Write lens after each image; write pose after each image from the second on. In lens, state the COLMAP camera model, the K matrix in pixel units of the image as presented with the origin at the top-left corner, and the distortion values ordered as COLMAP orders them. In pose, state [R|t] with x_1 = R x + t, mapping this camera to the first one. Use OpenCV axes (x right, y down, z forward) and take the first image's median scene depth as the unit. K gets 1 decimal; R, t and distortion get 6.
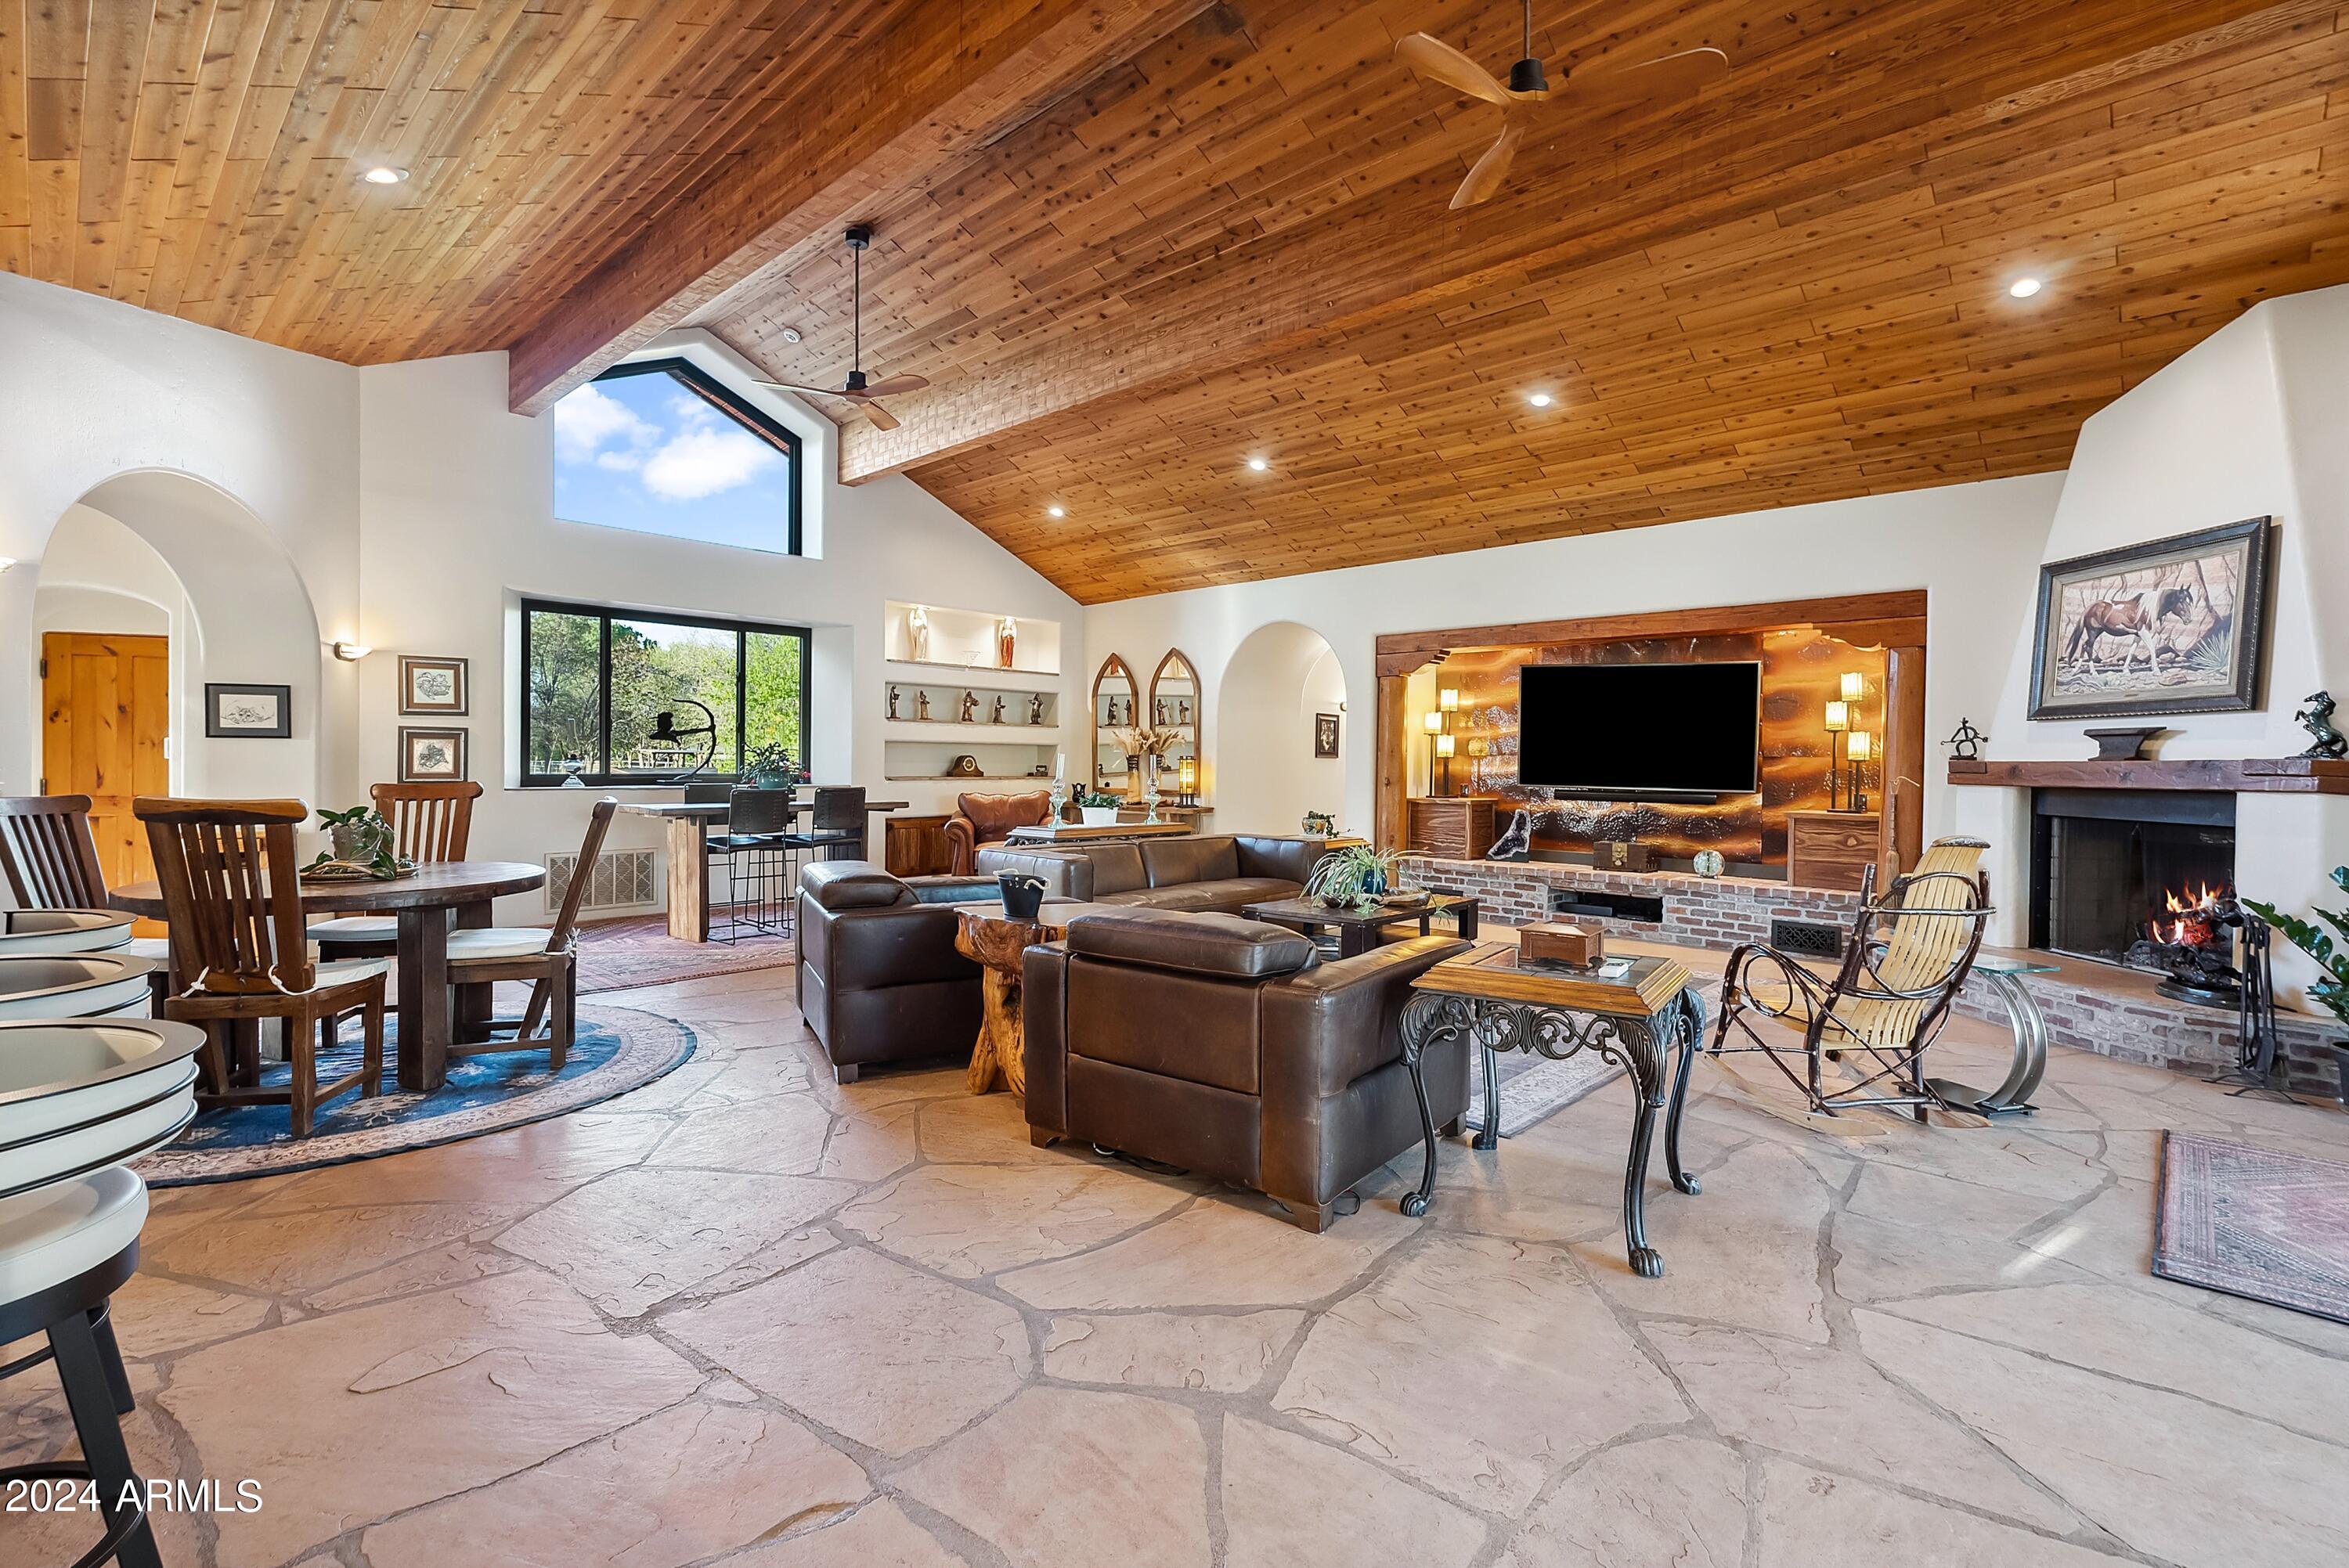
lens RADIAL K [[1049.5, 0, 1215.4], [0, 1049.5, 776.8], [0, 0, 1]] dist [0.001166, -0.001032]
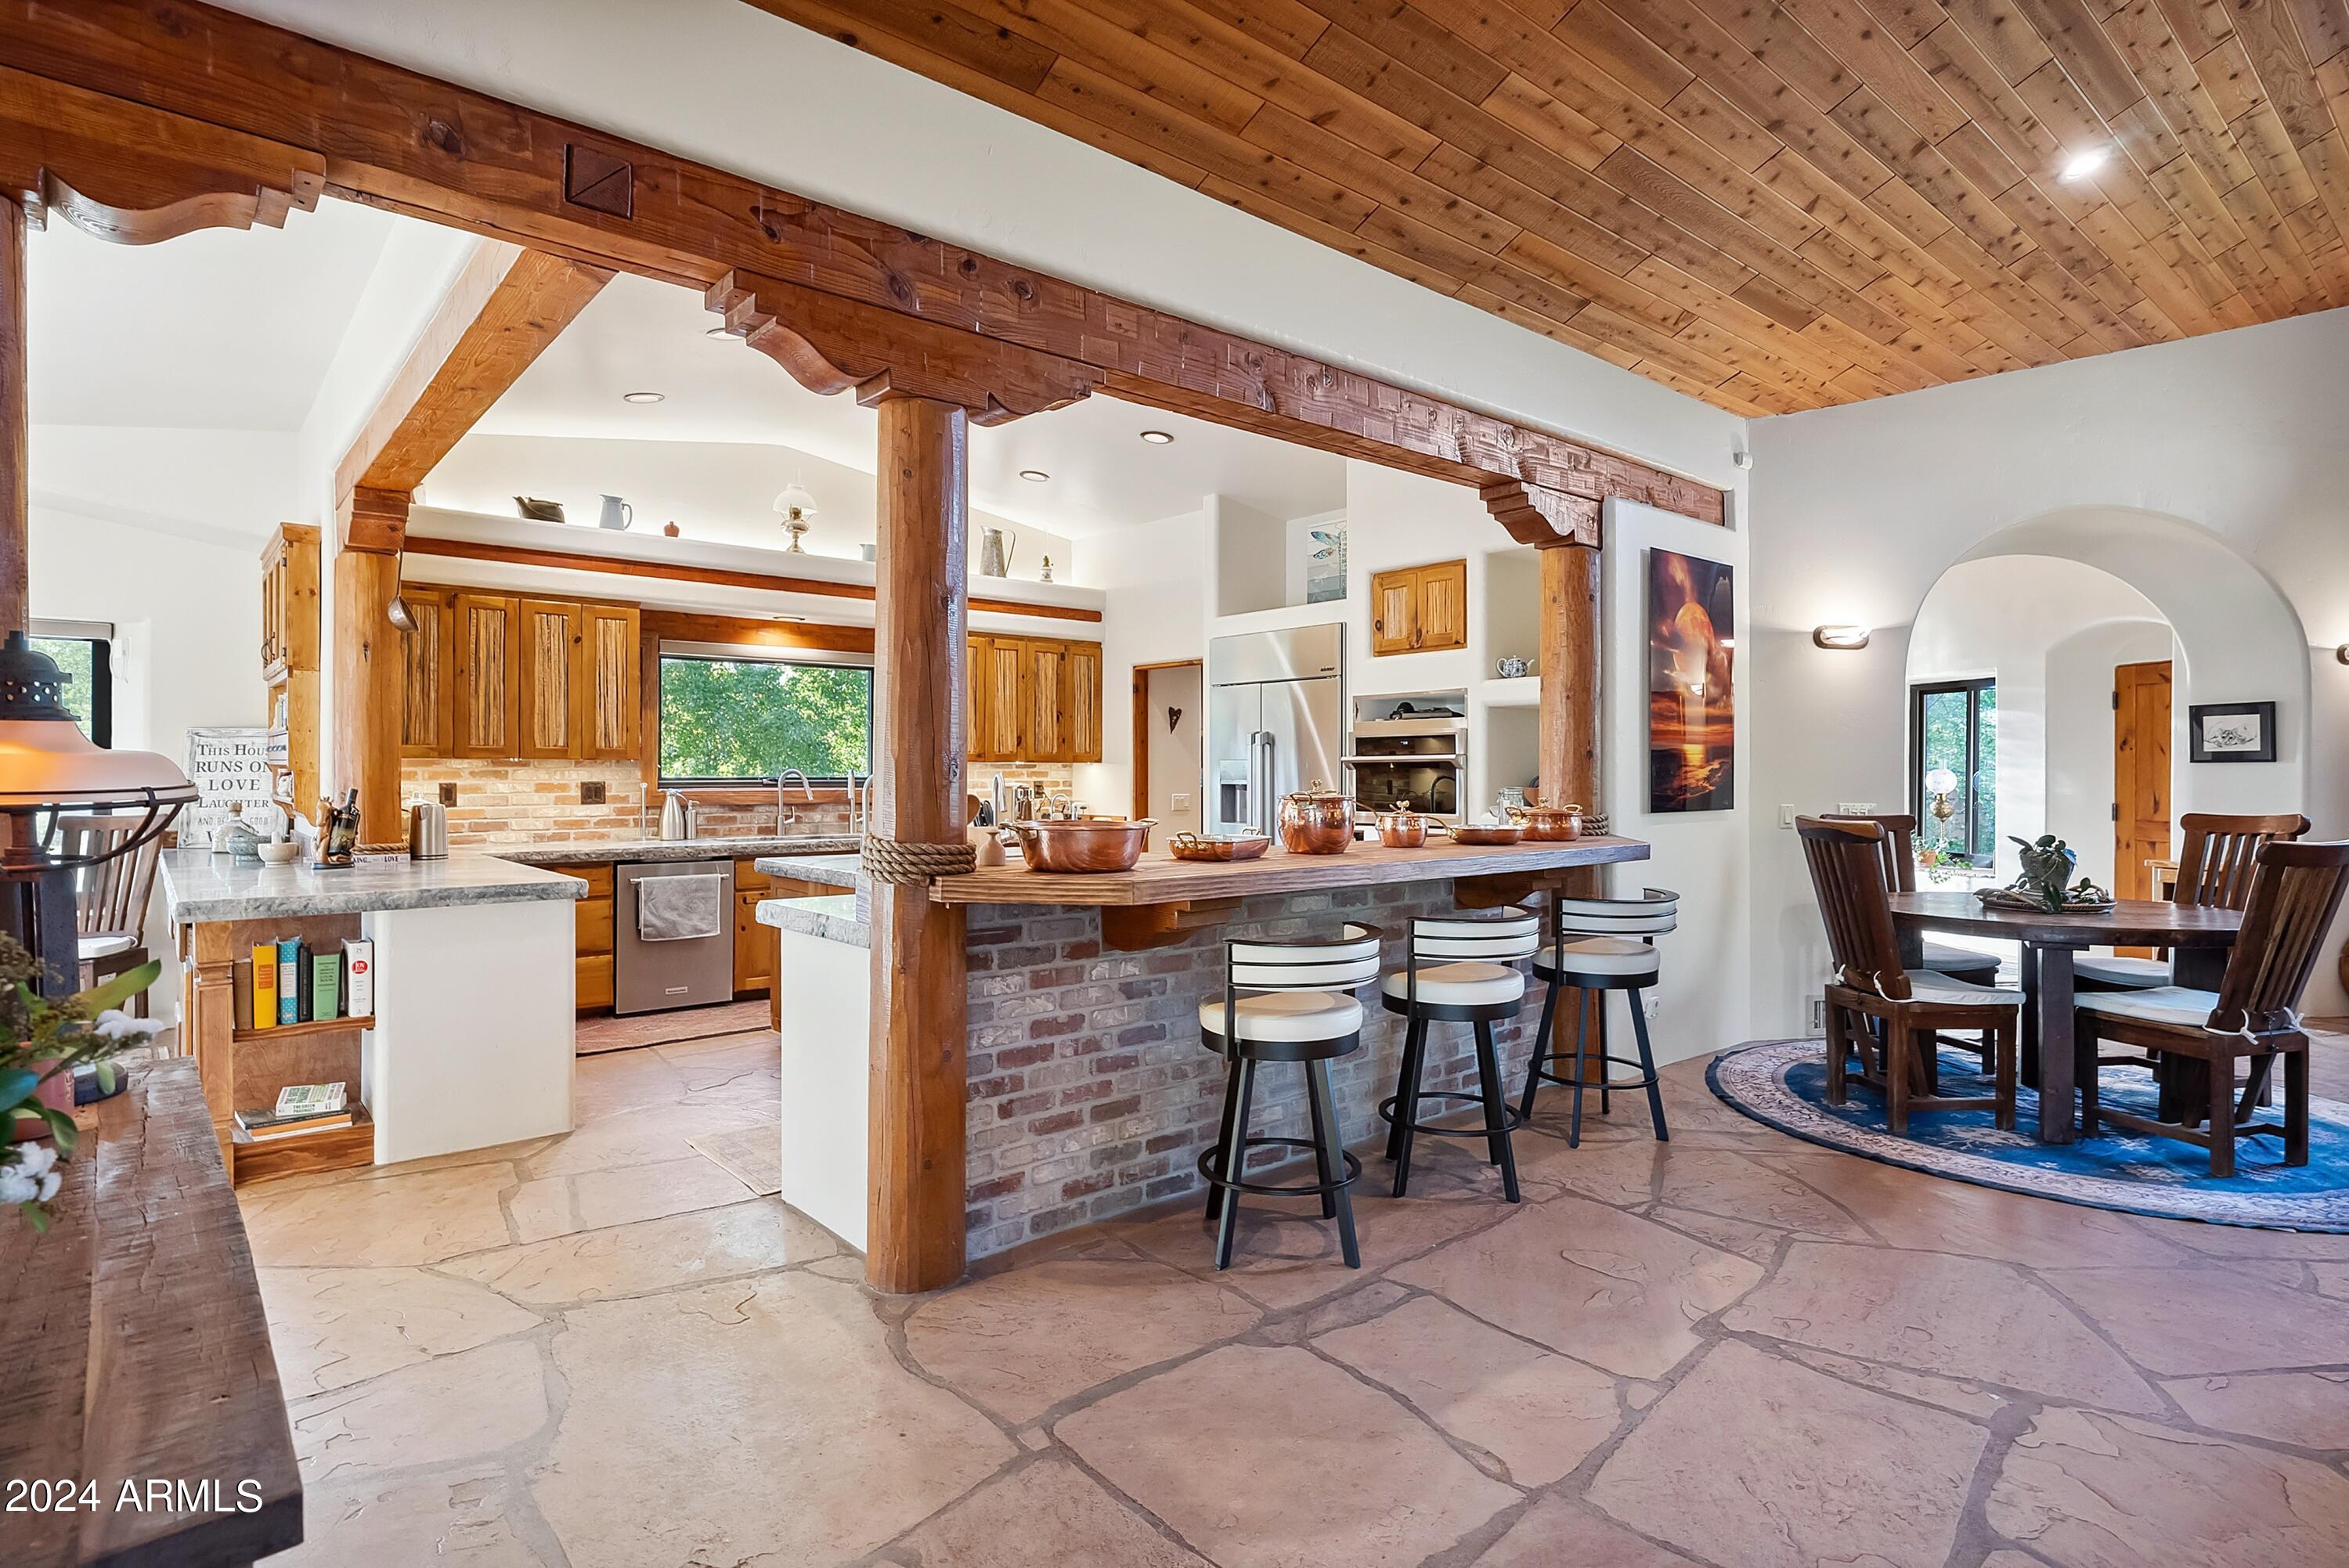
lens RADIAL K [[1236.6, 0, 1170.4], [0, 1236.6, 776.7], [0, 0, 1]] dist [0.002395, 0.001353]
pose [[-0.138091, -0.007673, -0.990390, 0.262637], [-0.015538, 0.999864, -0.005580, -0.003851], [0.990298, 0.014618, -0.138191, 0.223381]]
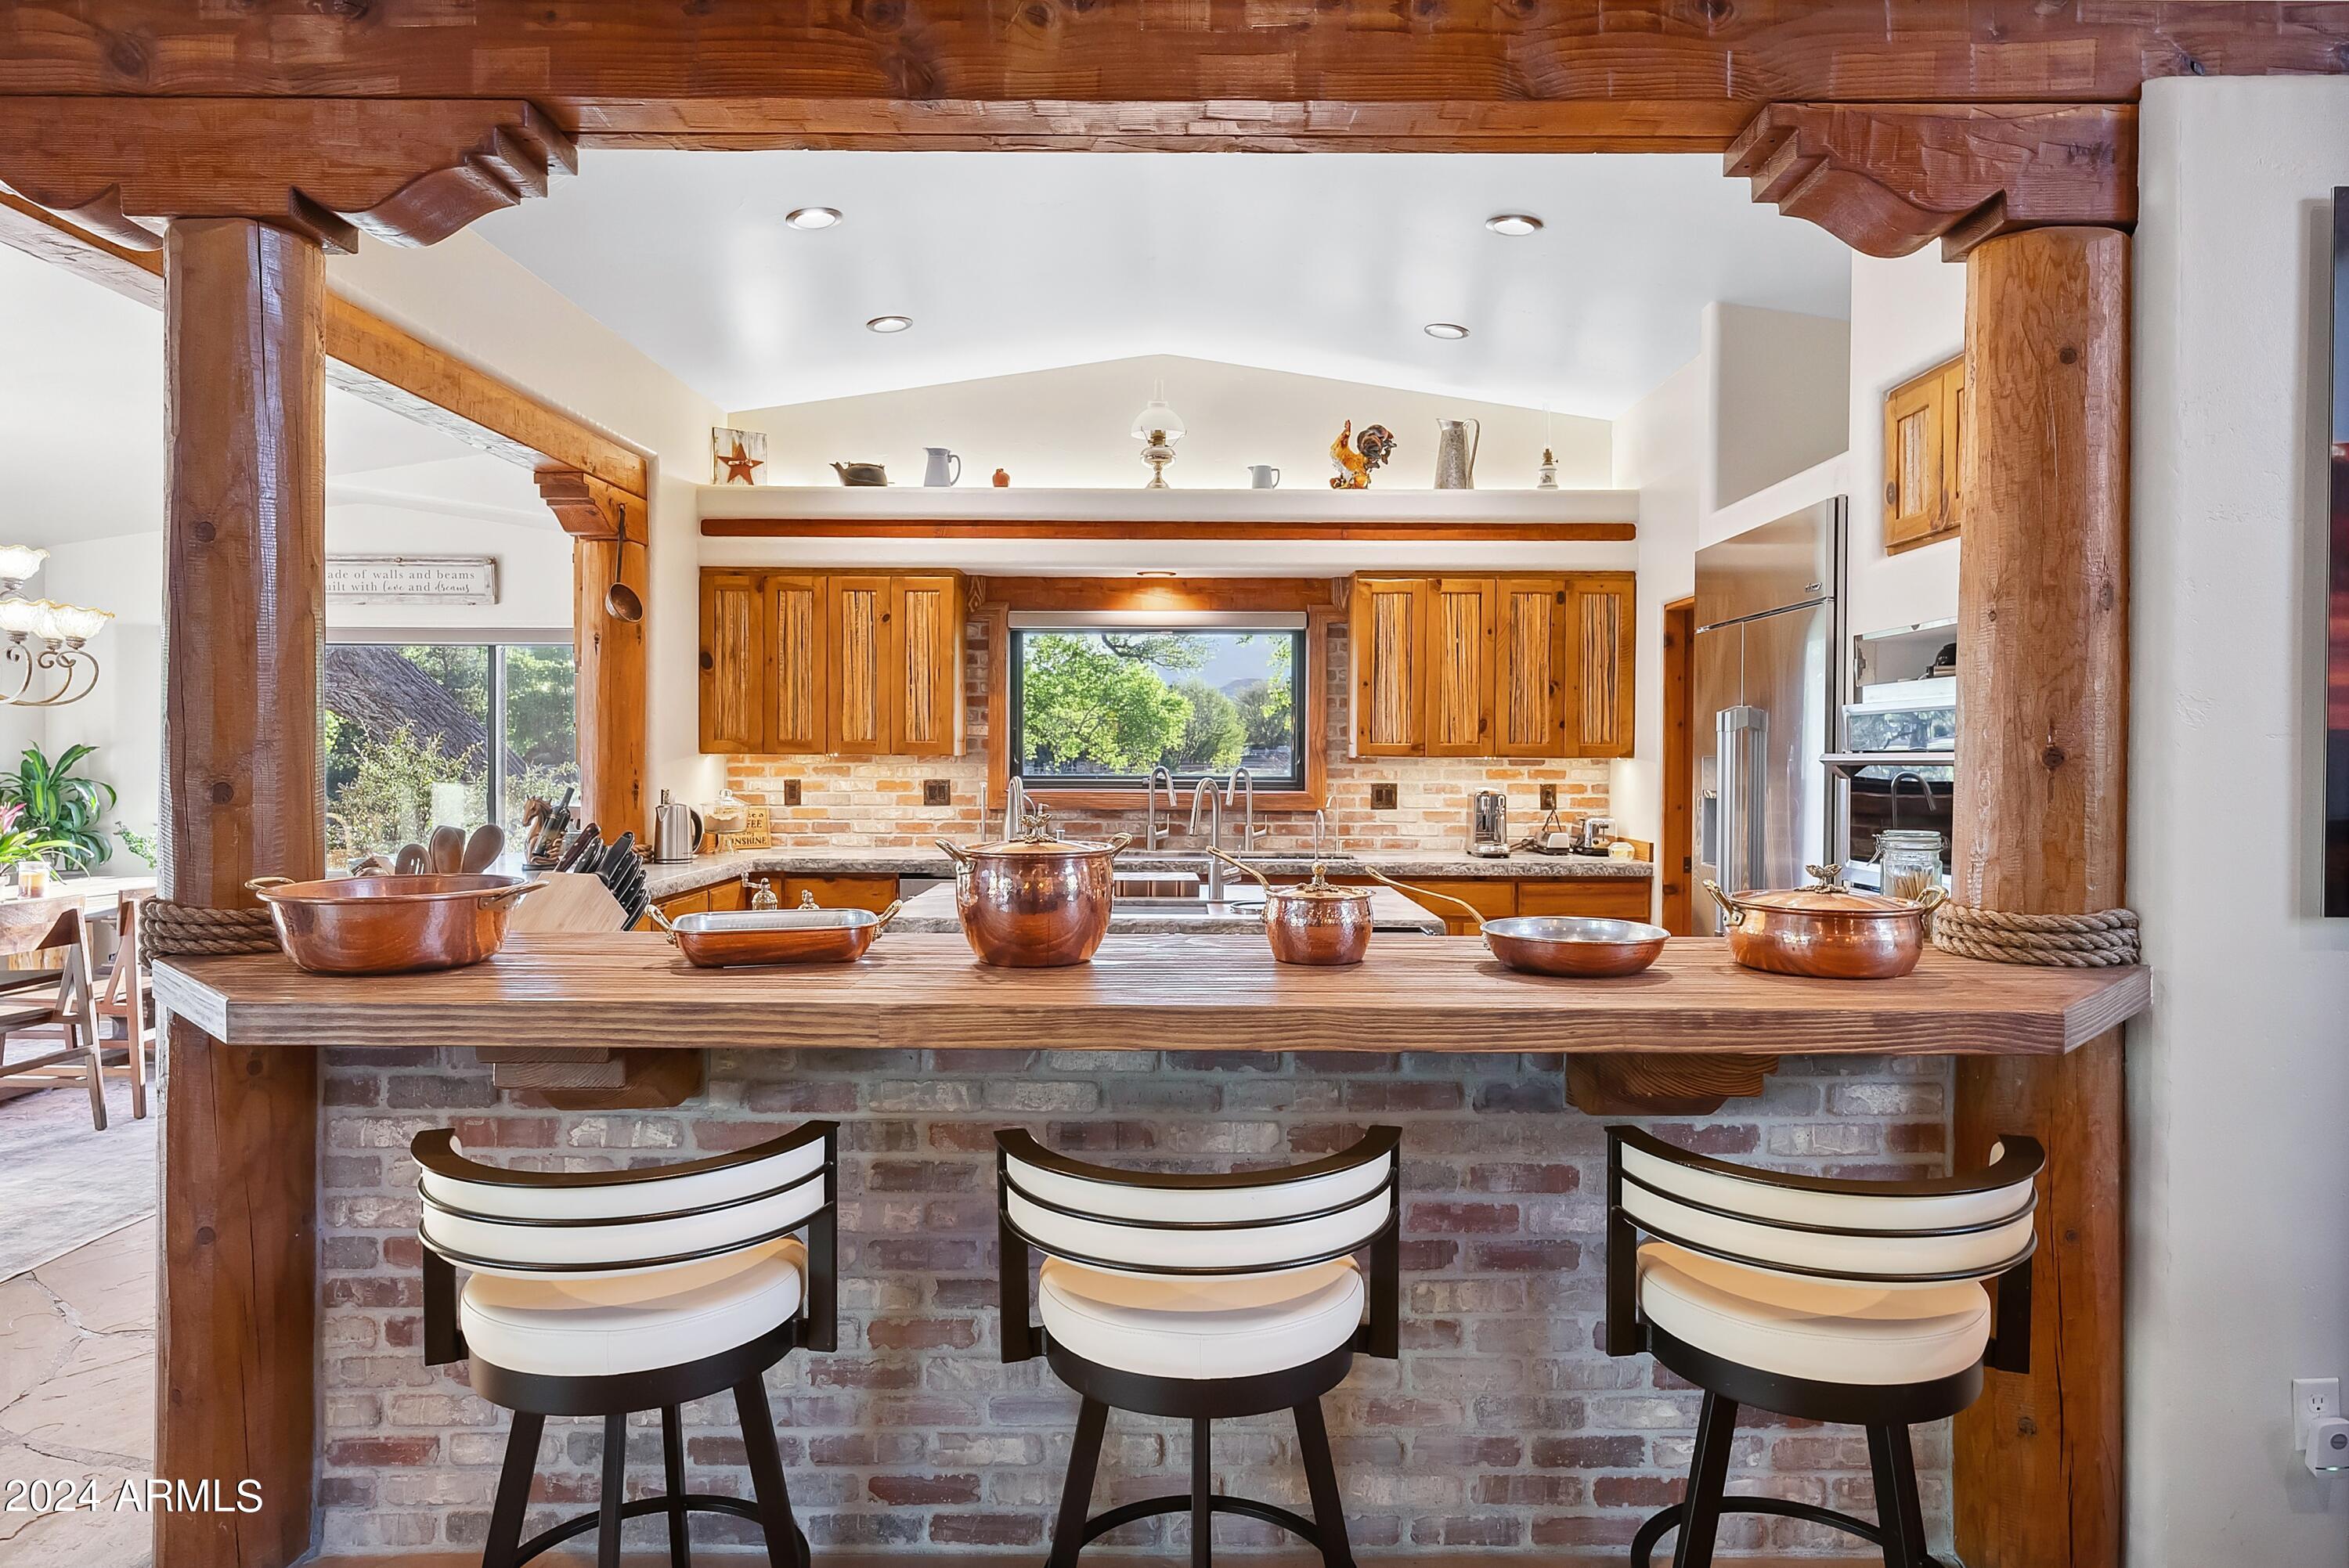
lens RADIAL K [[1418.1, 0, 1176.0], [0, 1418.1, 775.6], [0, 0, 1]] dist [0.007771, -0.000019]
pose [[-0.753733, -0.004447, -0.657166, -0.142987], [-0.021765, 0.999597, 0.018199, -0.023279], [0.656820, 0.028021, -0.753526, 0.492998]]
